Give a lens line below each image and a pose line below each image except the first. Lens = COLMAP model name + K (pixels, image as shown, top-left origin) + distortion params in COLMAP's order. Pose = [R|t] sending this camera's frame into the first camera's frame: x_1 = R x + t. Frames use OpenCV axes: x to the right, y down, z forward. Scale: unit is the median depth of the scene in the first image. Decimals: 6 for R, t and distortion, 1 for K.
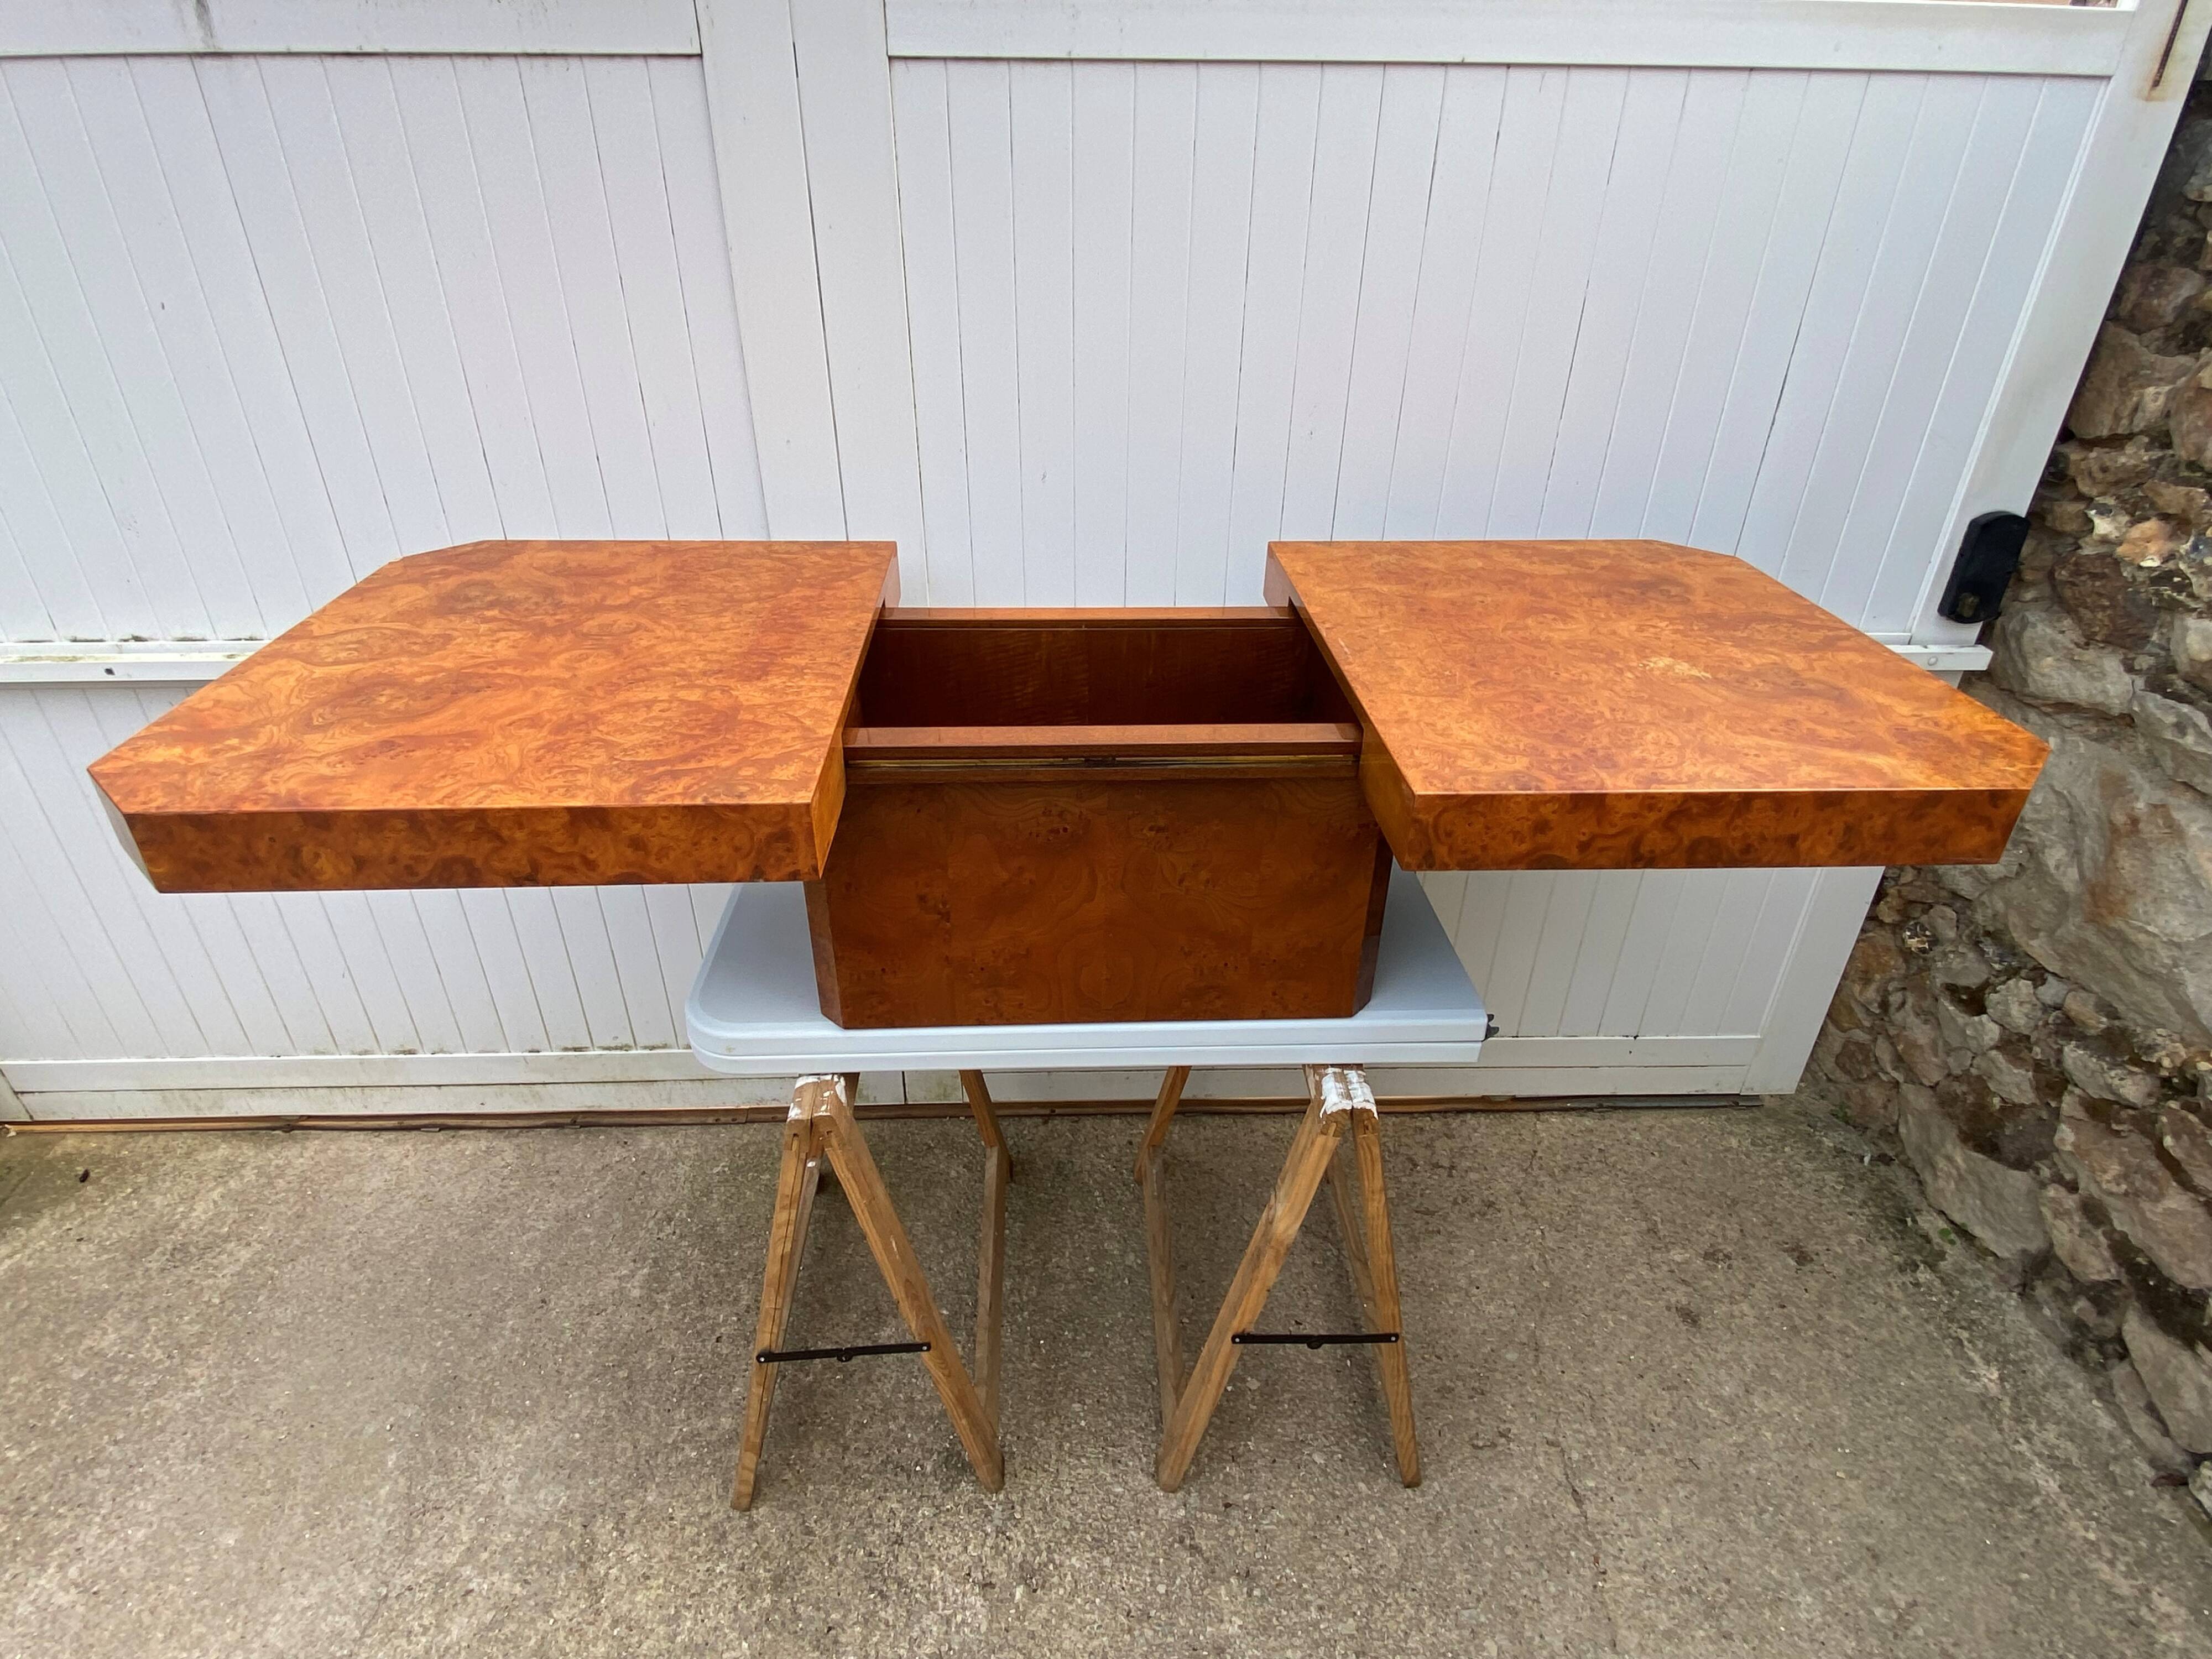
lens RADIAL K [[1135.3, 0, 1123.6], [0, 1135.3, 848.0], [0, 0, 1]] dist [0.020831, -0.017090]
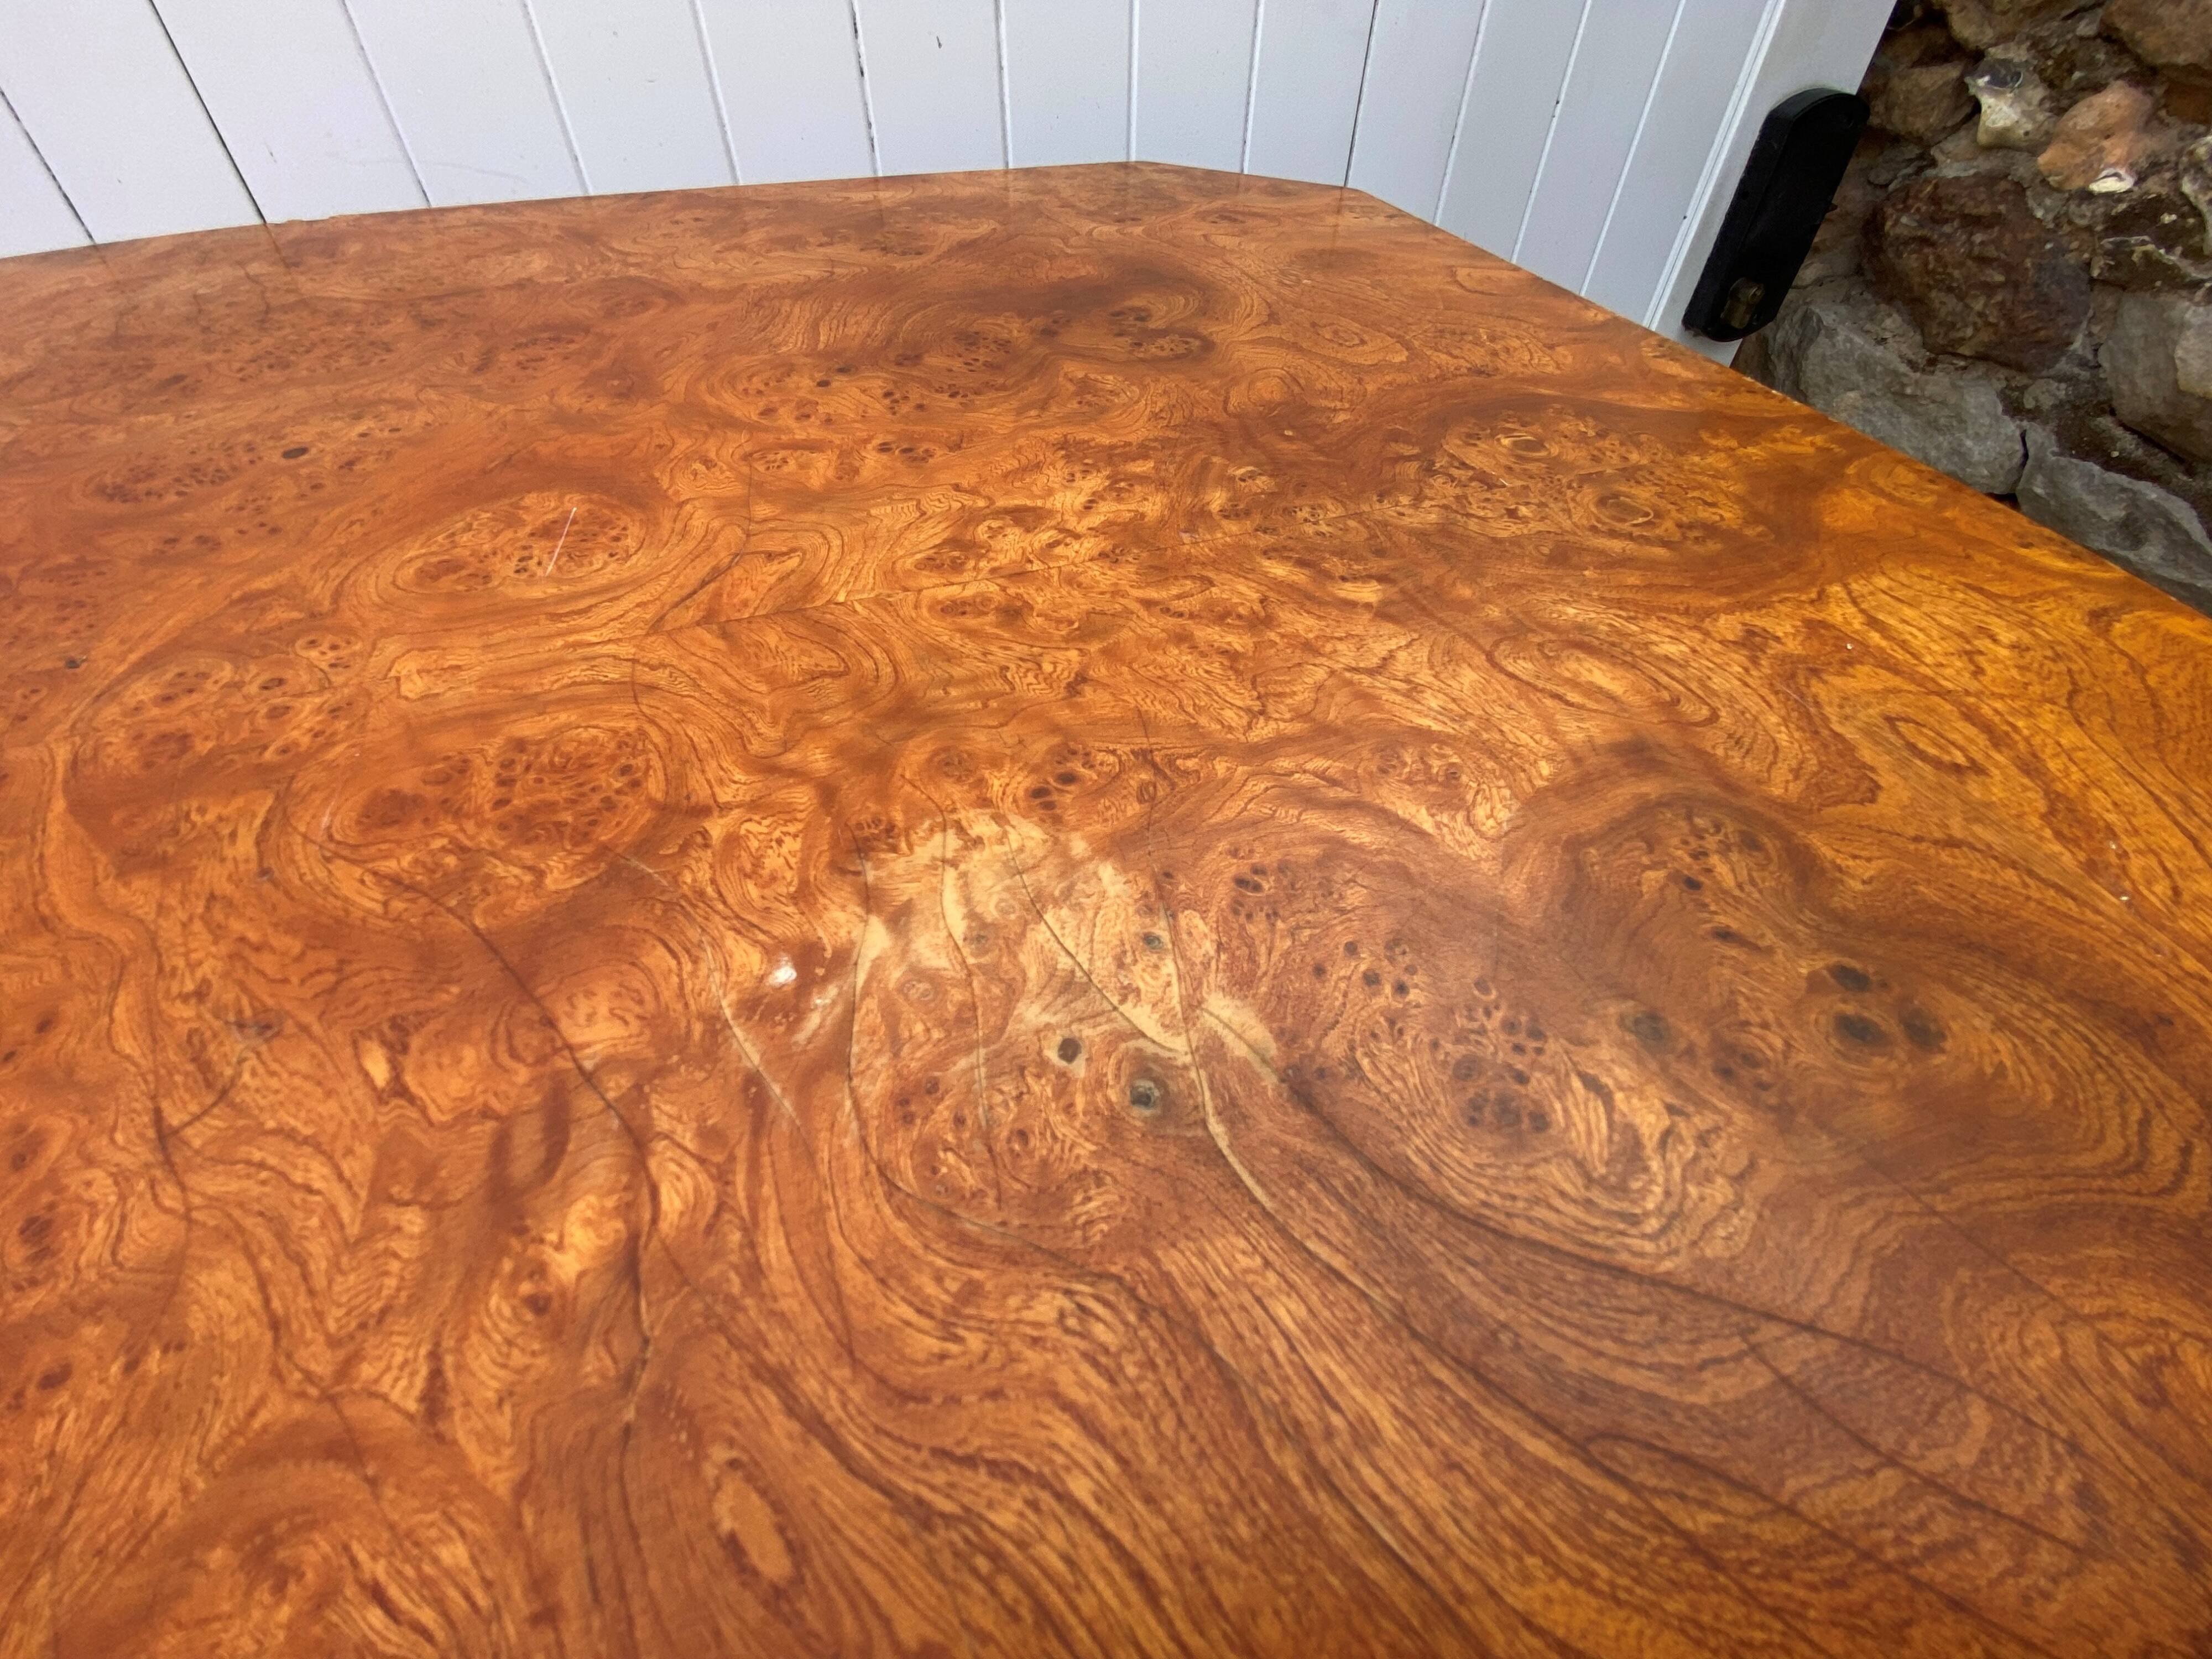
lens RADIAL K [[931.5, 0, 1093.4], [0, 931.5, 851.5], [0, 0, 1]] dist [-0.001354, -0.011509]
pose [[0.960065, -0.203287, 0.192221, 0.345931], [0.144382, 0.948497, 0.281971, -0.147178], [-0.239642, -0.242957, 0.939970, 0.666203]]
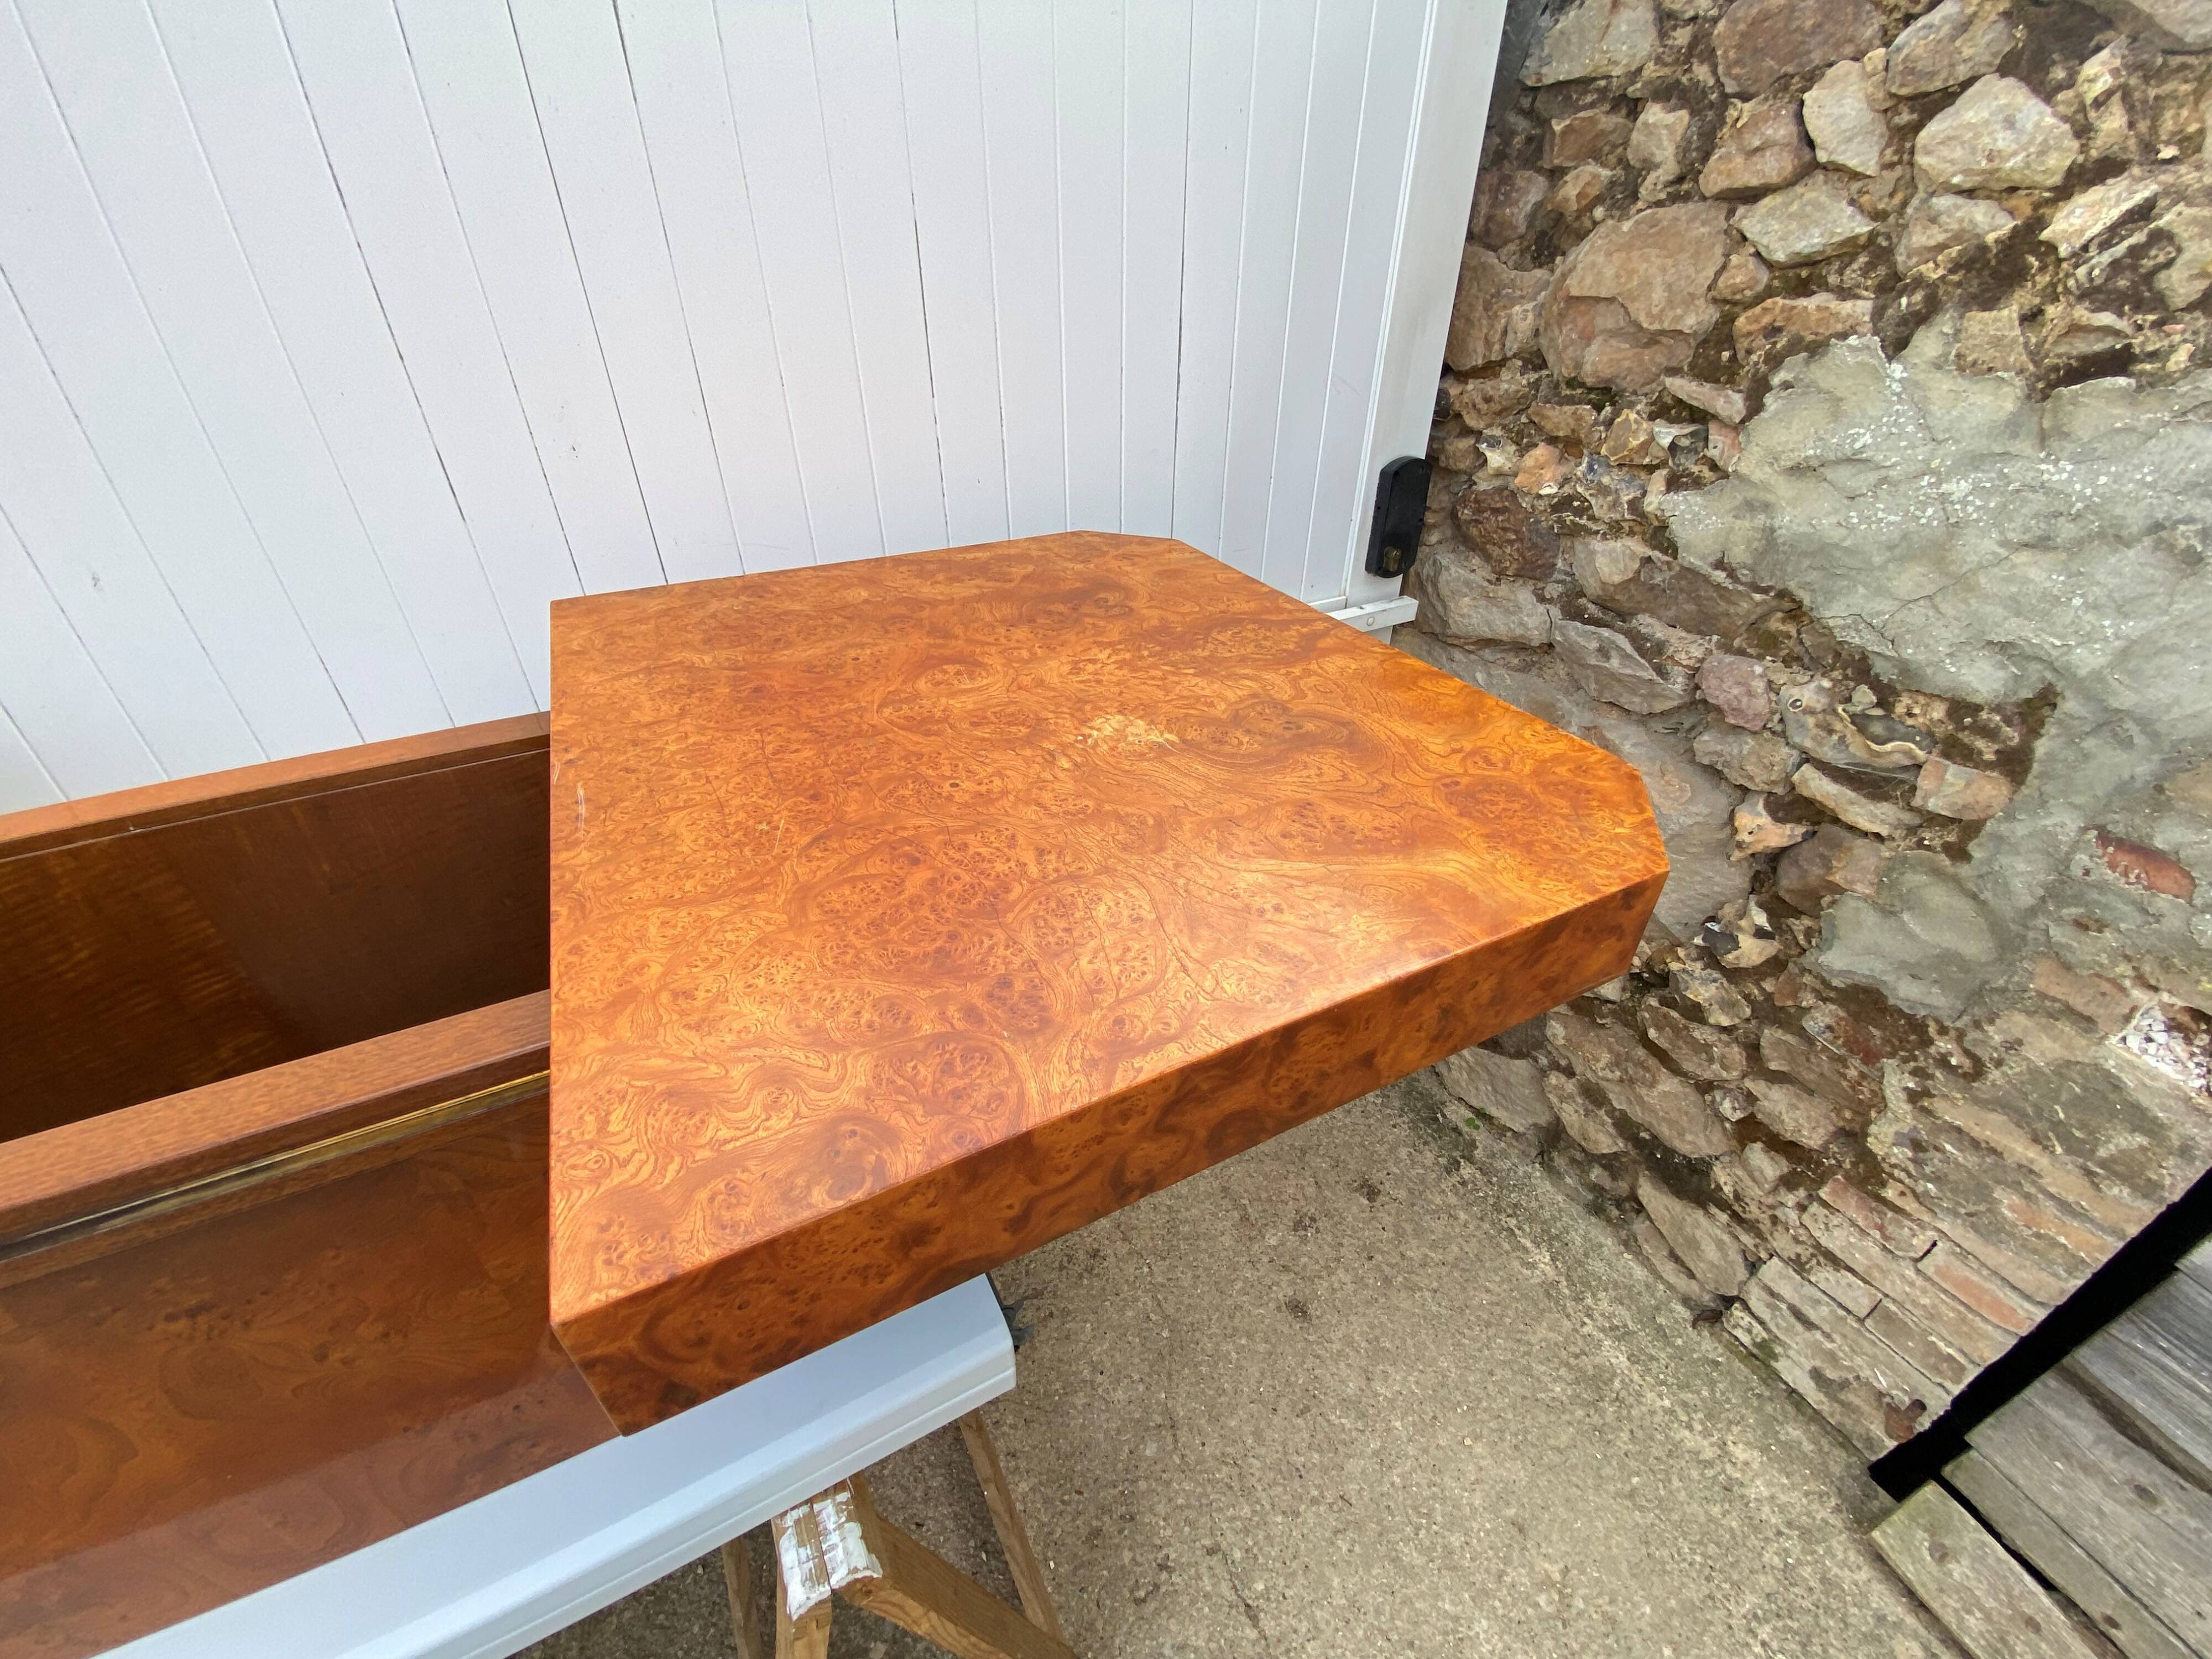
lens RADIAL K [[899.5, 0, 1093.9], [0, 899.5, 838.0], [0, 0, 1]] dist [0.036212, -0.020096]
pose [[0.910922, -0.238858, 0.336405, 0.206436], [0.225273, 0.971049, 0.079479, -0.107878], [-0.345650, 0.003384, 0.938357, 0.396179]]
